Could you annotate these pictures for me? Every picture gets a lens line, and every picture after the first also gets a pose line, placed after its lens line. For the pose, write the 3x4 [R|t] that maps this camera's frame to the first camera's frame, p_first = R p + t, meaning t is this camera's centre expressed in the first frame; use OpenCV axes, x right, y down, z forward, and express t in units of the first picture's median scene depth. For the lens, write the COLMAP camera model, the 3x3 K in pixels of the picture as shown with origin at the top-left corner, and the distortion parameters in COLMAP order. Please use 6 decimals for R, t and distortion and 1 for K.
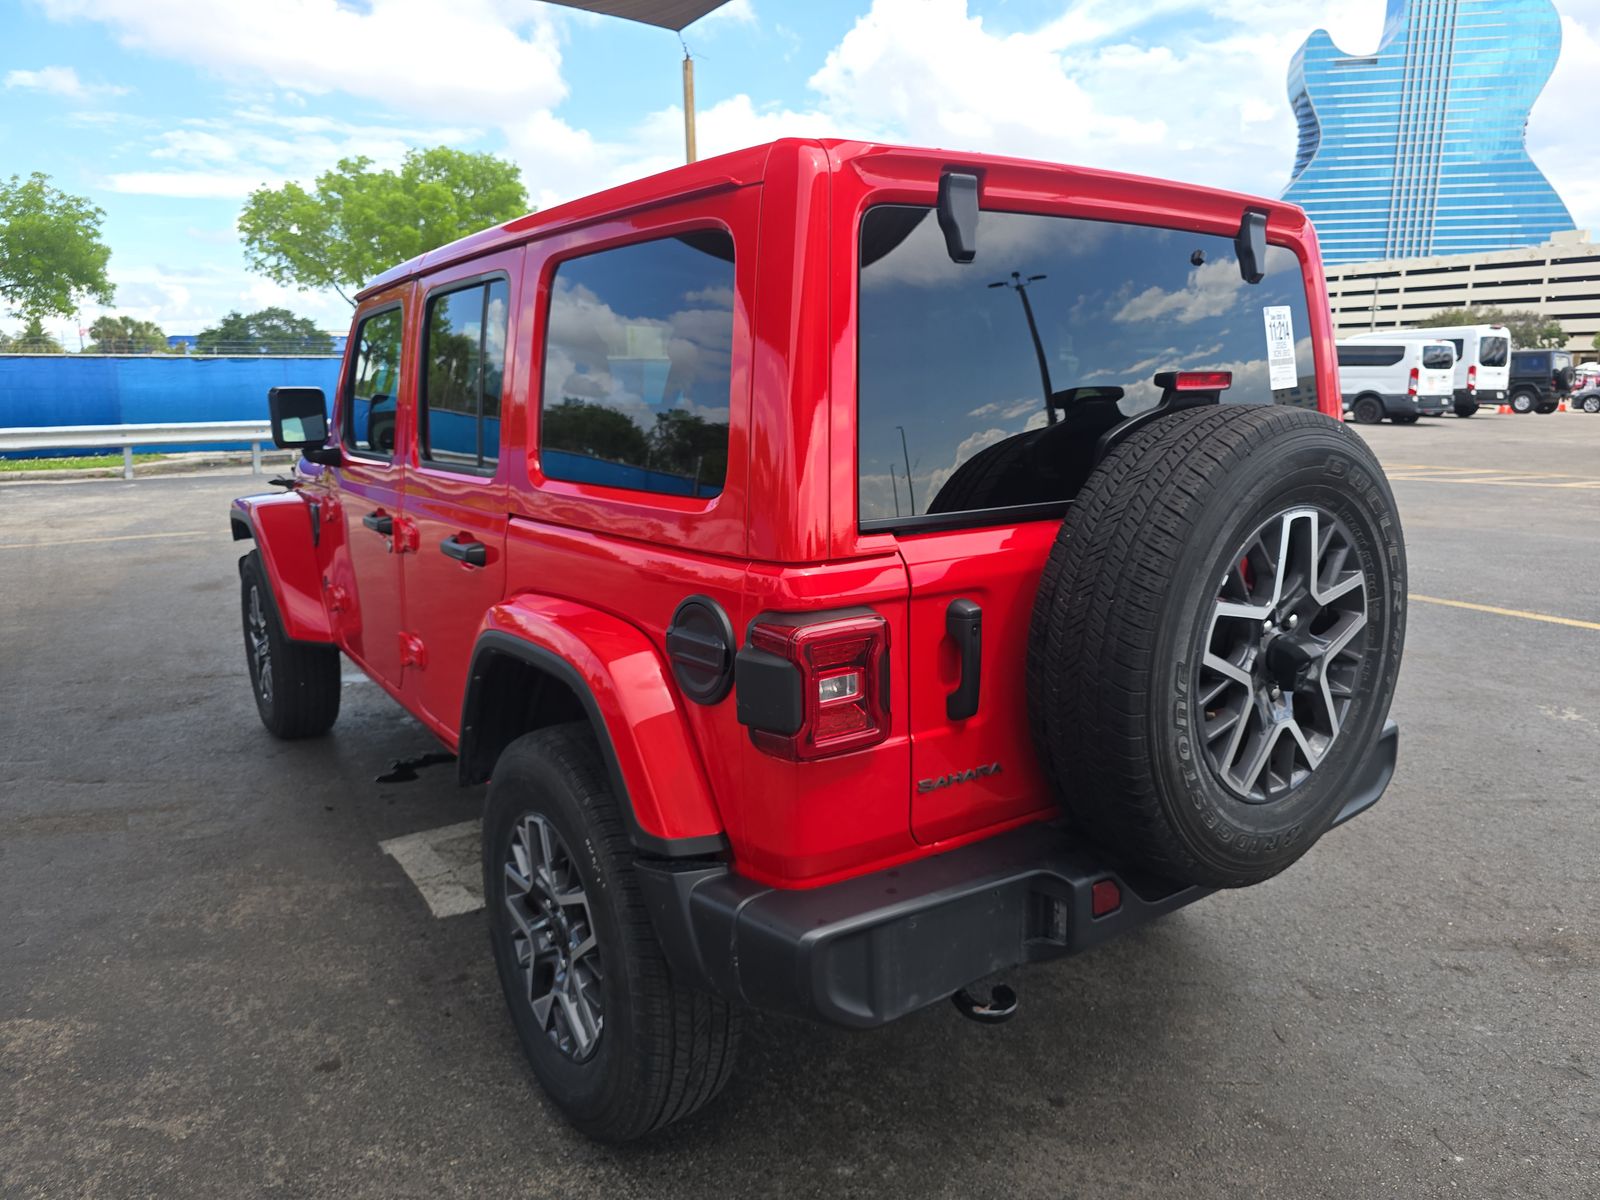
lens RADIAL K [[1095.7, 0, 804.8], [0, 1095.7, 603.1], [0, 0, 1]] dist [0.039764, -0.032094]
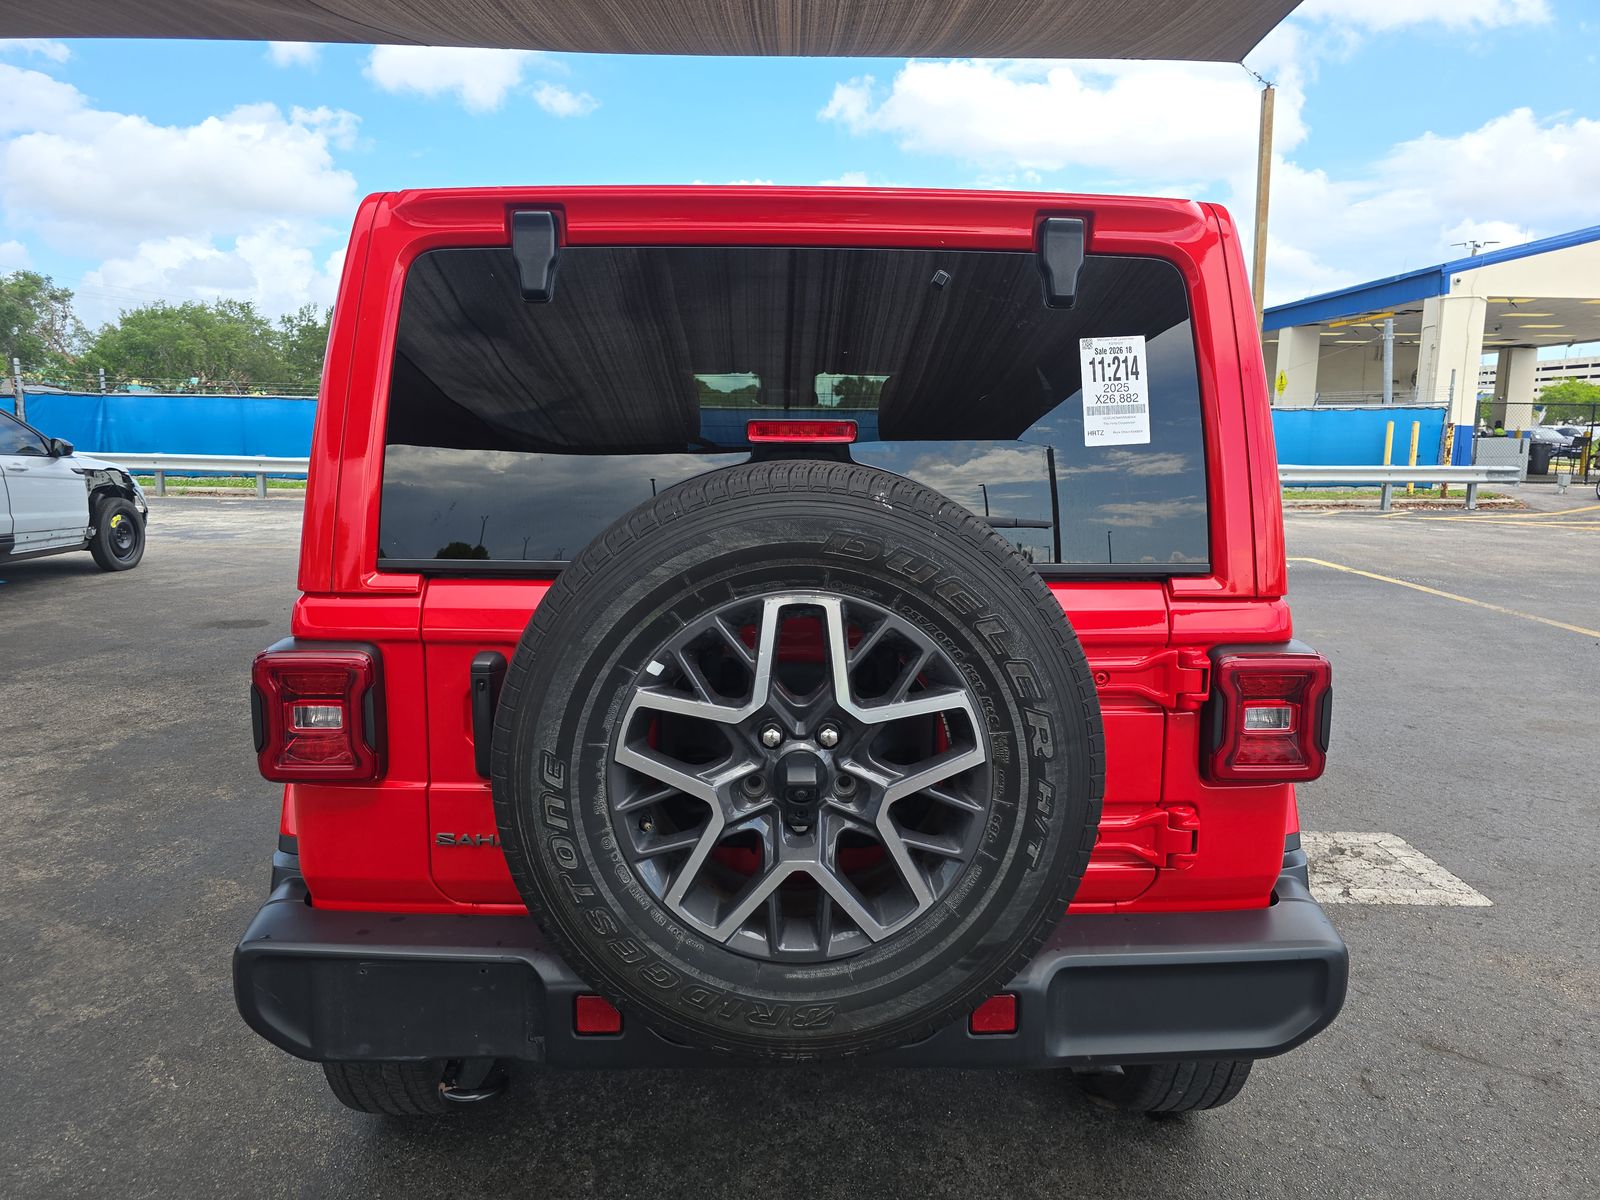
lens RADIAL K [[1095.7, 0, 805.6], [0, 1095.7, 604.2], [0, 0, 1]] dist [0.039764, -0.032094]
pose [[0.823382, 0.102692, -0.558118, 0.719484], [-0.127712, 0.991794, -0.005924, -0.059579], [0.552930, 0.076156, 0.829740, 0.287882]]
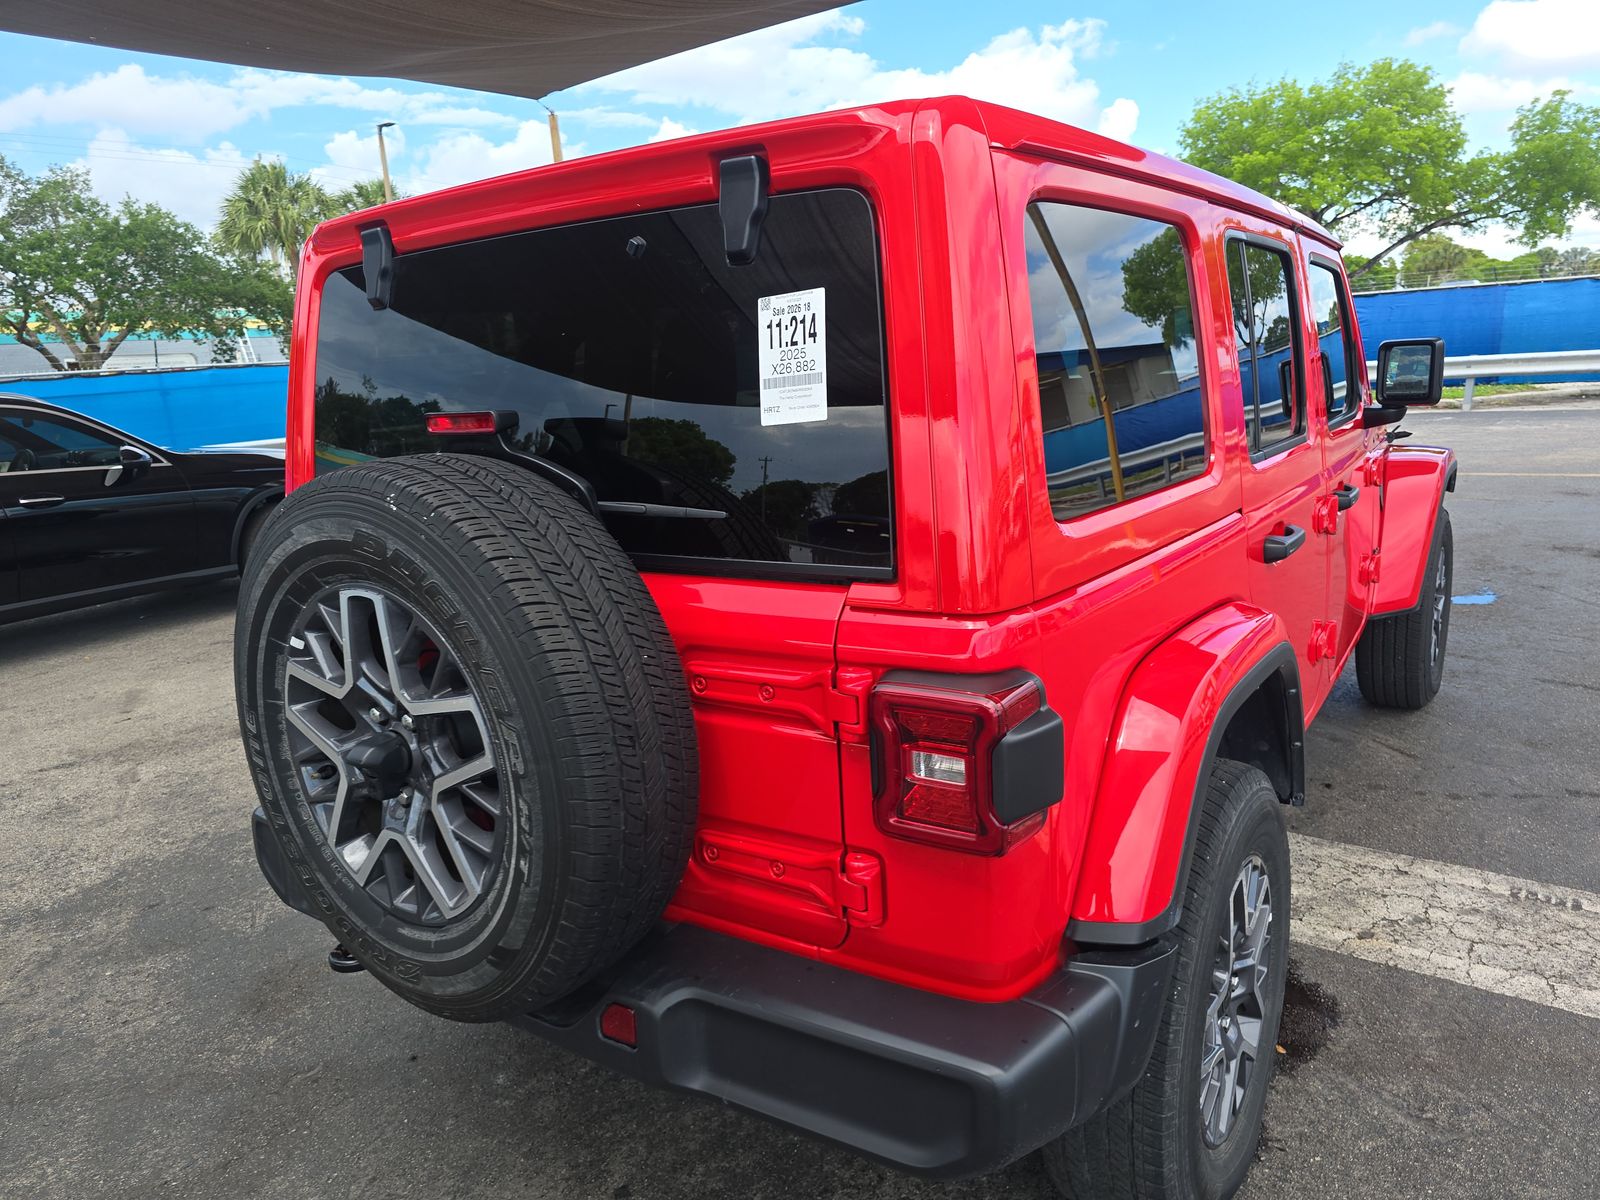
lens RADIAL K [[1095.7, 0, 807.4], [0, 1095.7, 598.4], [0, 0, 1]] dist [0.039764, -0.032094]
pose [[0.329039, 0.193084, -0.924366, 1.087329], [-0.129793, 0.978830, 0.158259, -0.206165], [0.935354, 0.067903, 0.347135, 0.833943]]
